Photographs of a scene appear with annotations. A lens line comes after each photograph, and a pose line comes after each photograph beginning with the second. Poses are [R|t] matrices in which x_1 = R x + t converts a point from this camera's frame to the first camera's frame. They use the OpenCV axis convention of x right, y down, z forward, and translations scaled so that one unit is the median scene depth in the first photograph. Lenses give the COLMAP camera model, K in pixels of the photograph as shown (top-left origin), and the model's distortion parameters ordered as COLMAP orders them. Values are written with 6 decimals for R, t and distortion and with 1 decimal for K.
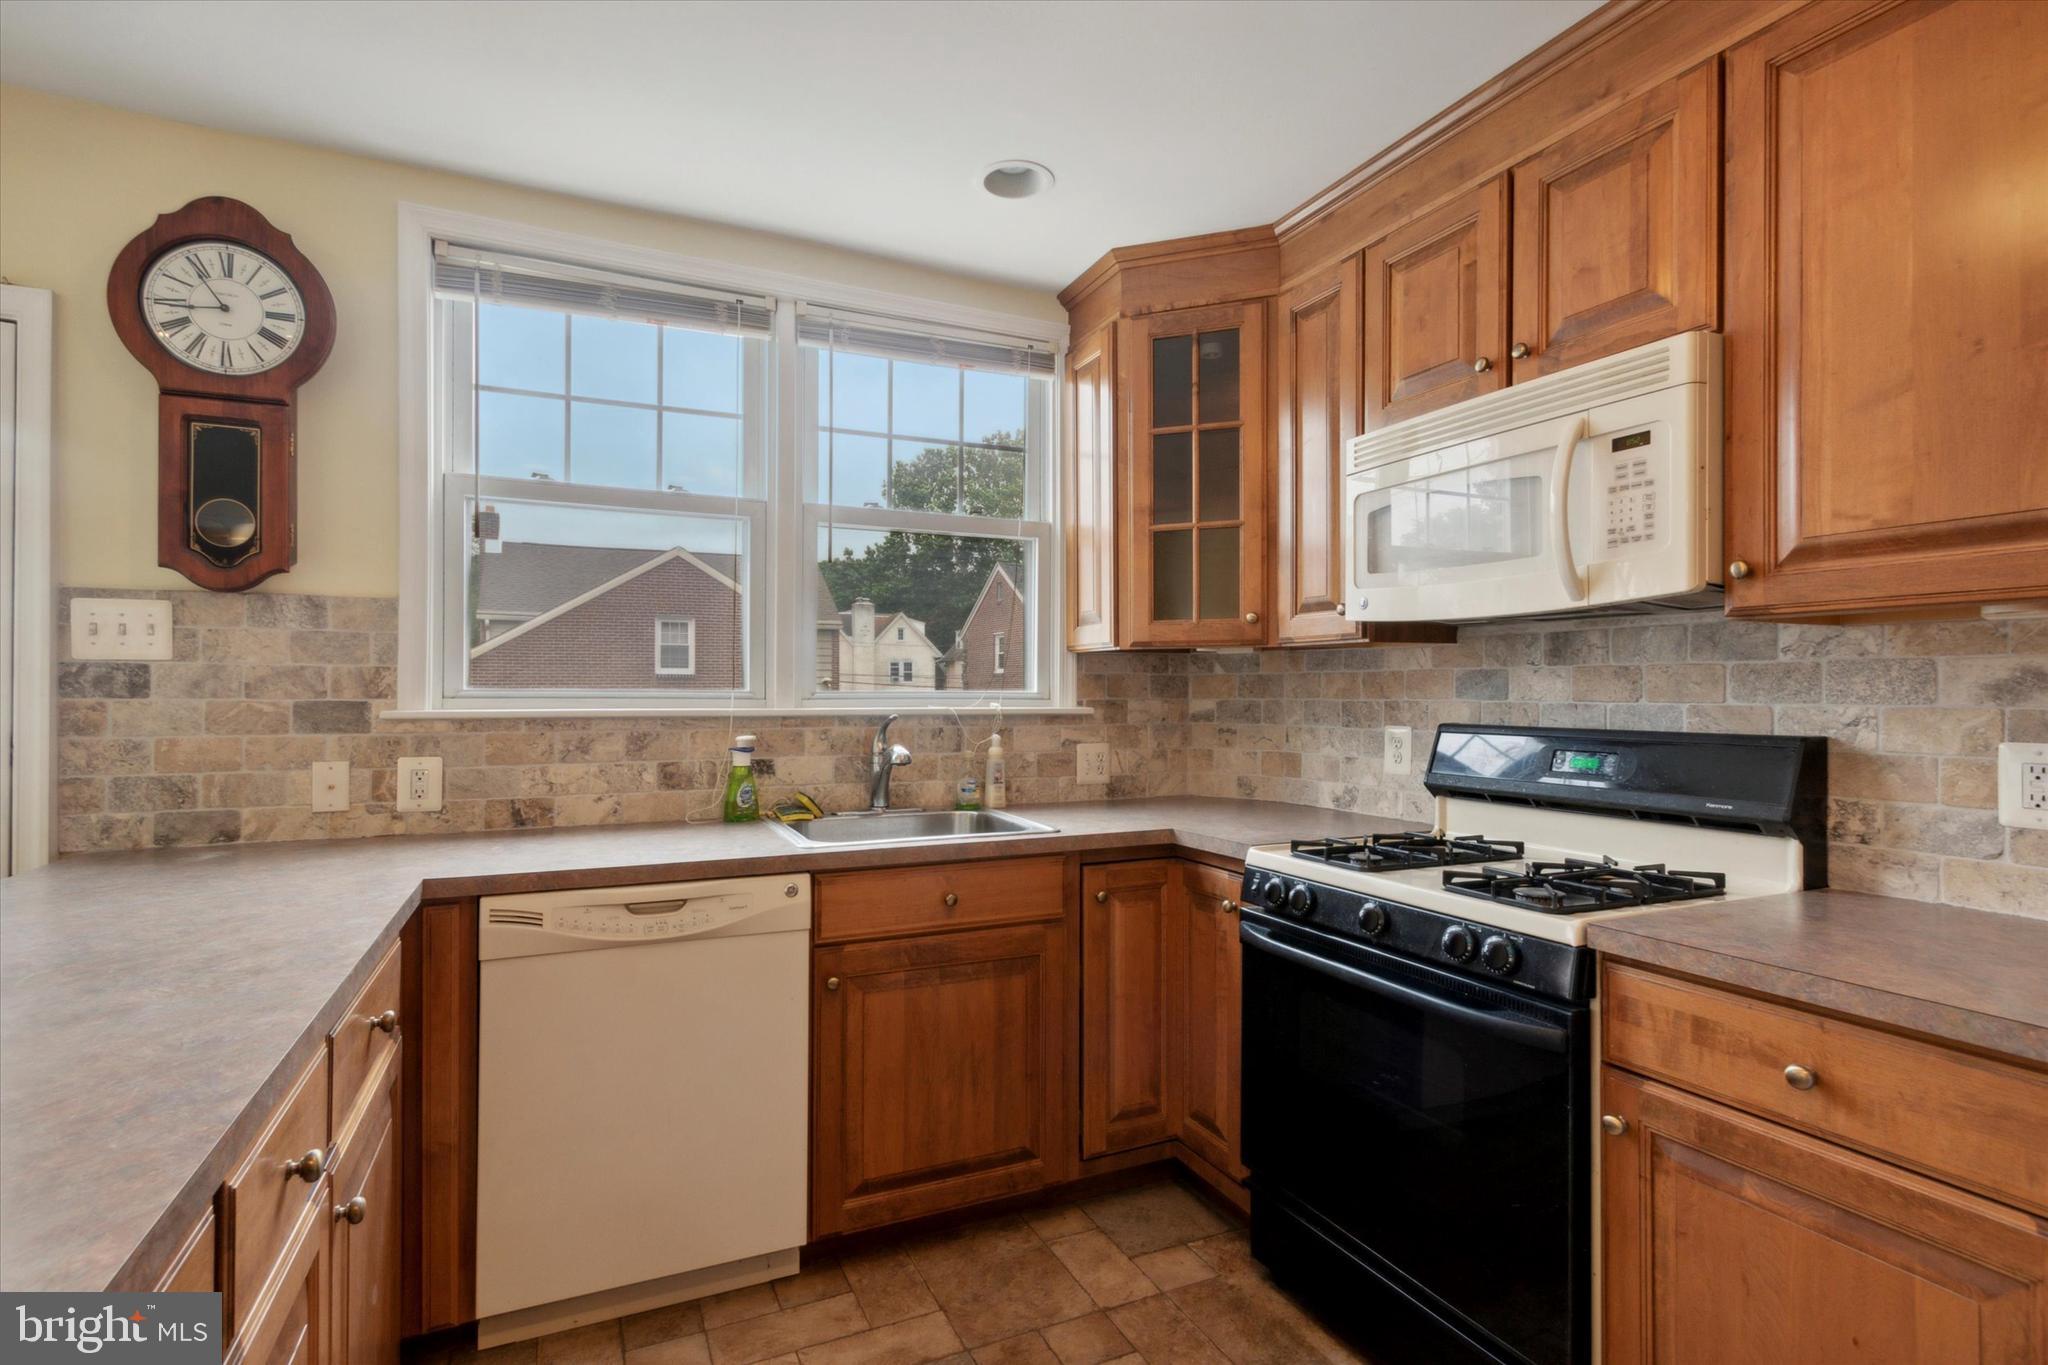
lens RADIAL K [[967.1, 0, 1023.4], [0, 967.1, 688.1], [0, 0, 1]] dist [0.008739, 0.000375]
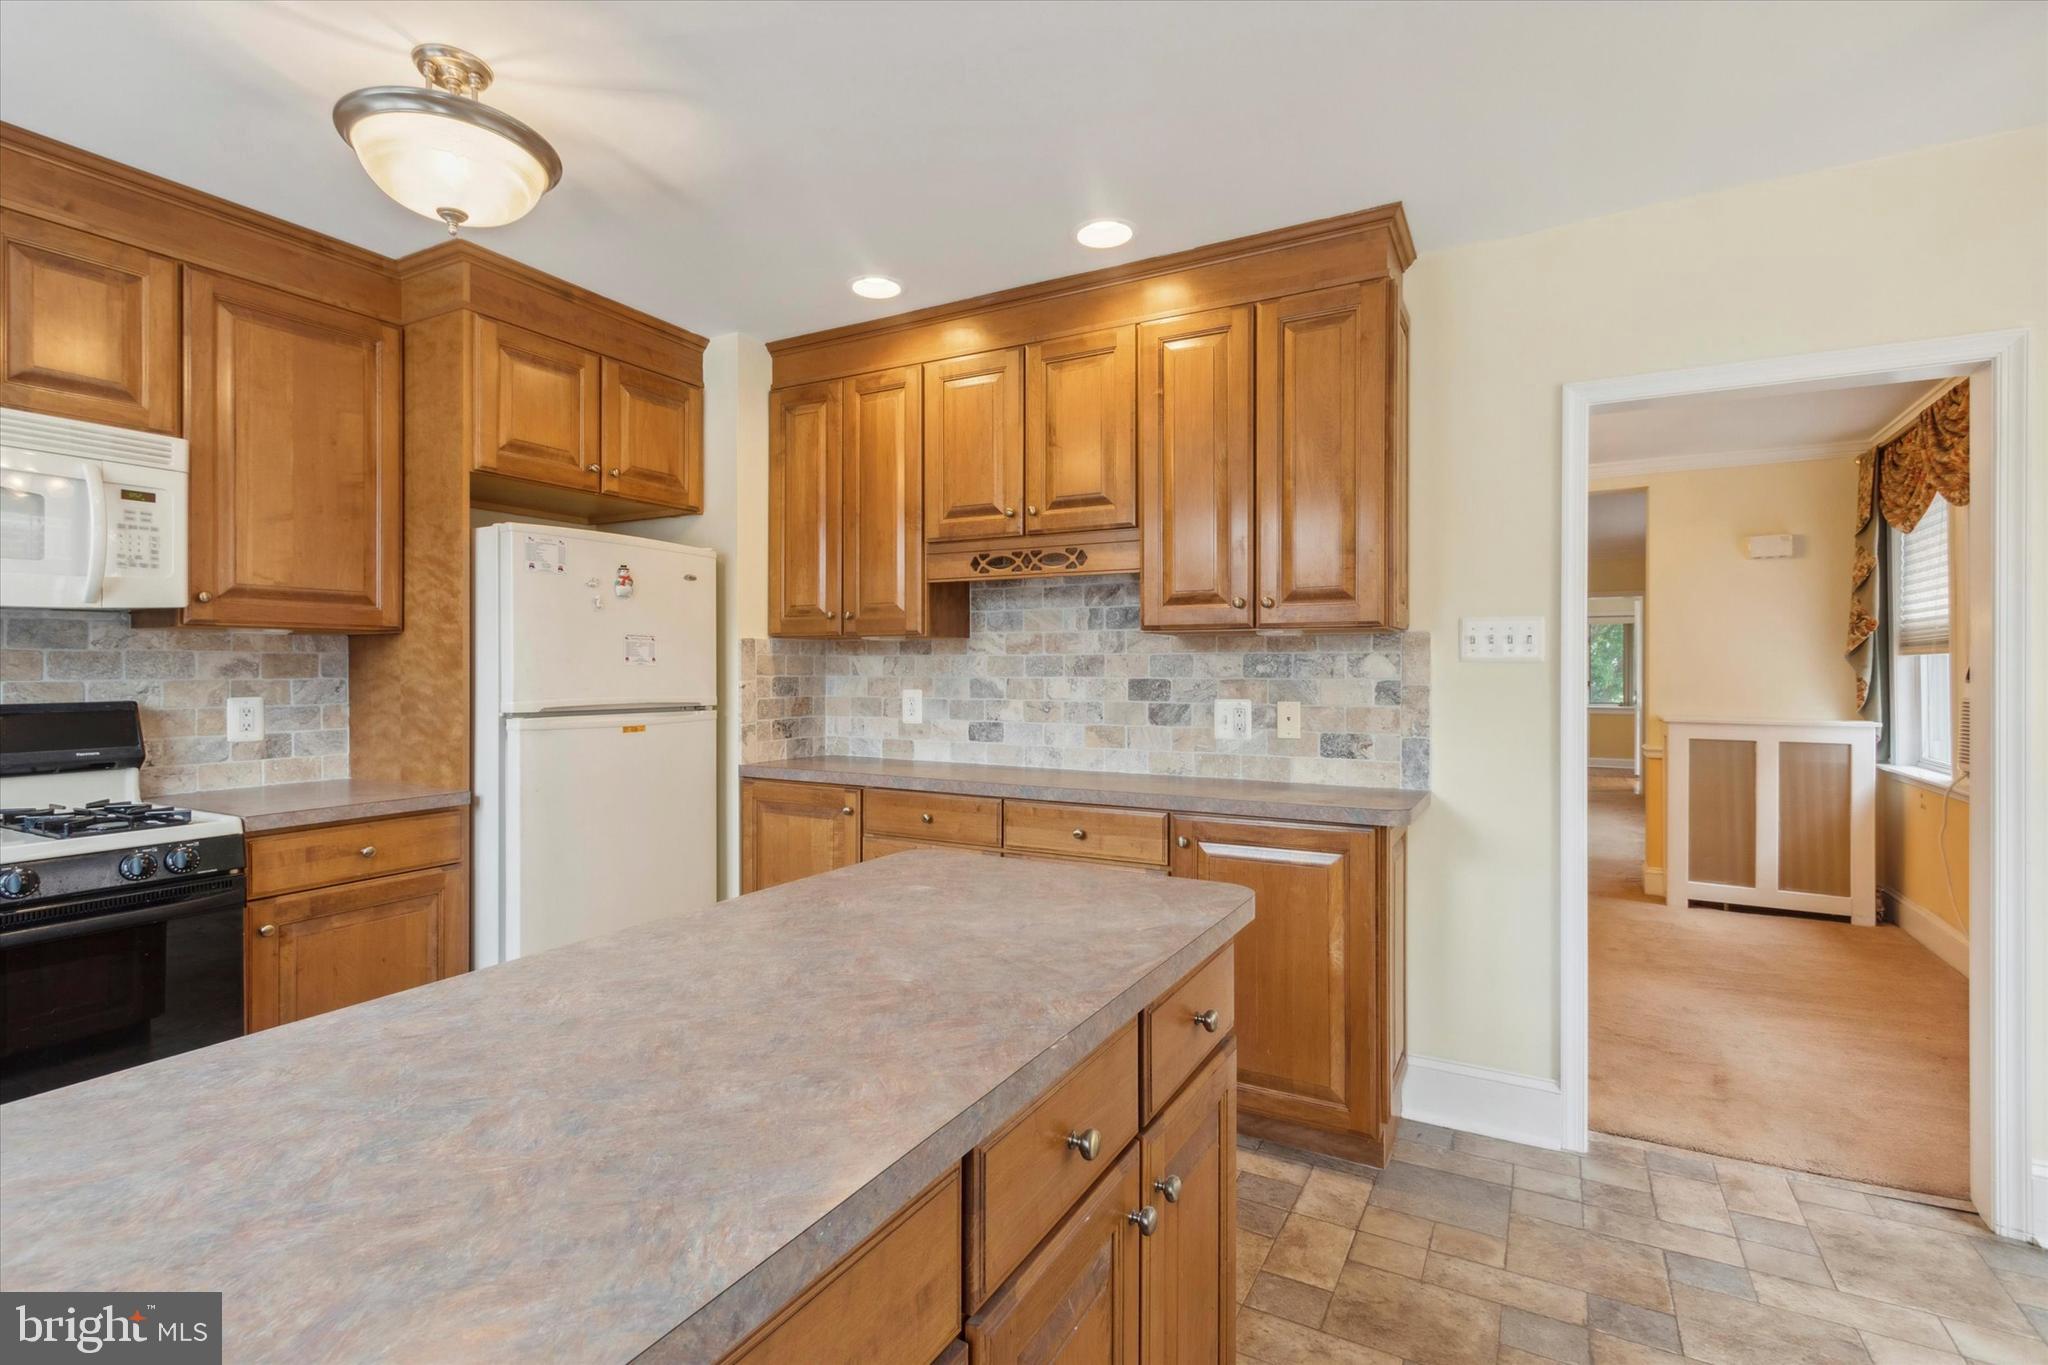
lens RADIAL K [[967.1, 0, 1028.5], [0, 967.1, 665.2], [0, 0, 1]] dist [0.008739, 0.000375]
pose [[-0.600998, -0.001178, 0.799250, -0.996247], [-0.004707, 0.999987, -0.002065, -0.007645], [-0.799237, -0.005003, -0.600995, 0.627949]]
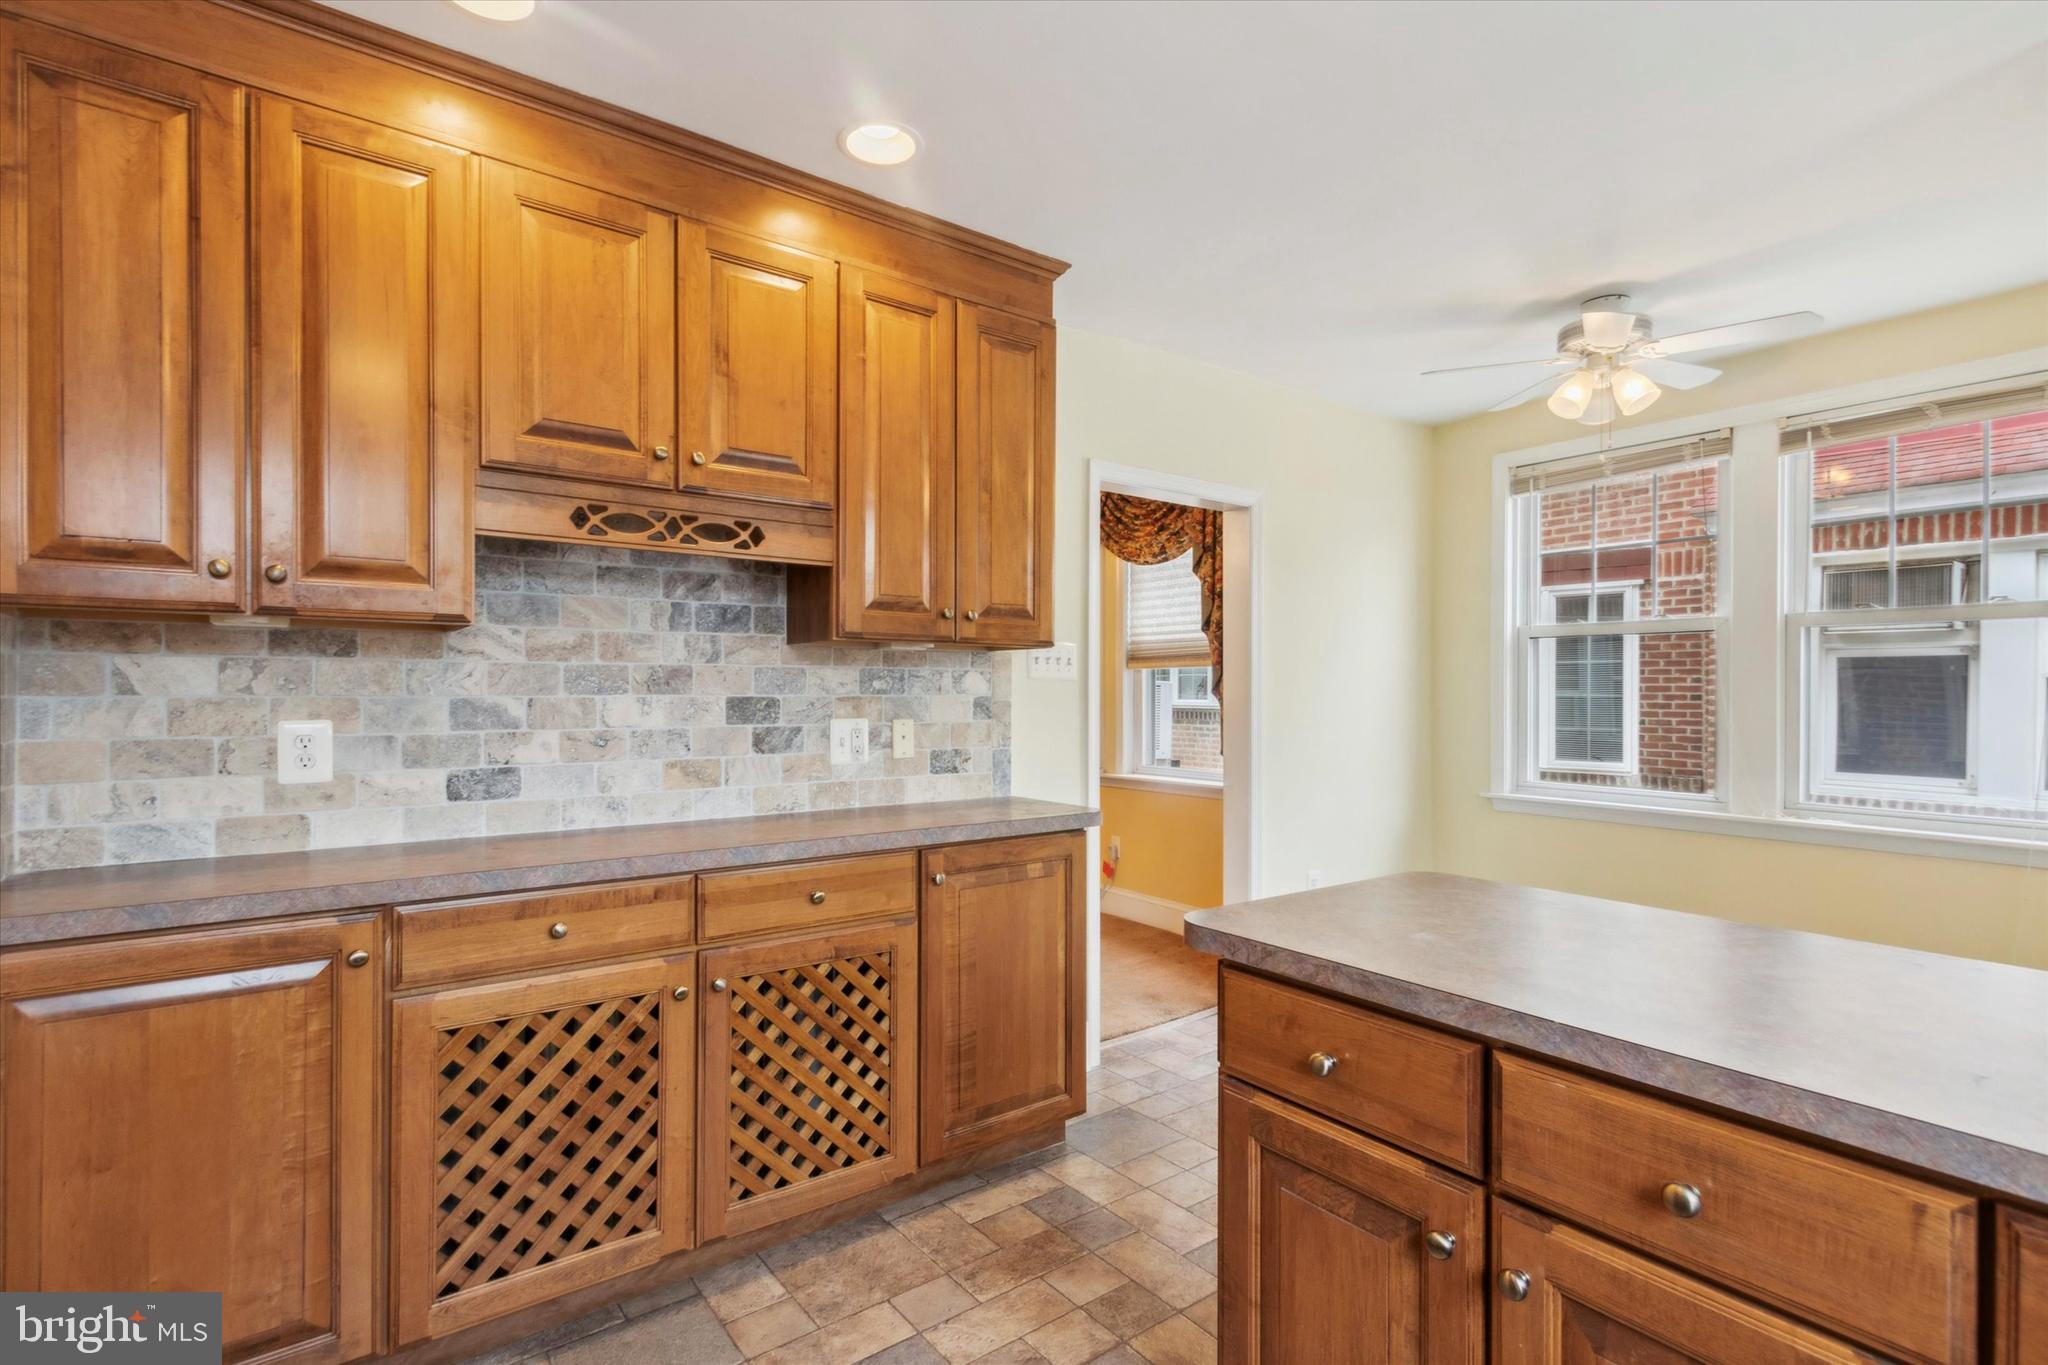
lens RADIAL K [[967.1, 0, 1020.8], [0, 967.1, 693.2], [0, 0, 1]] dist [0.008739, 0.000375]
pose [[-0.976858, -0.005669, -0.213815, 0.043053], [-0.006222, 0.999979, 0.001915, 0.000818], [0.213799, 0.003201, -0.976872, 0.824374]]
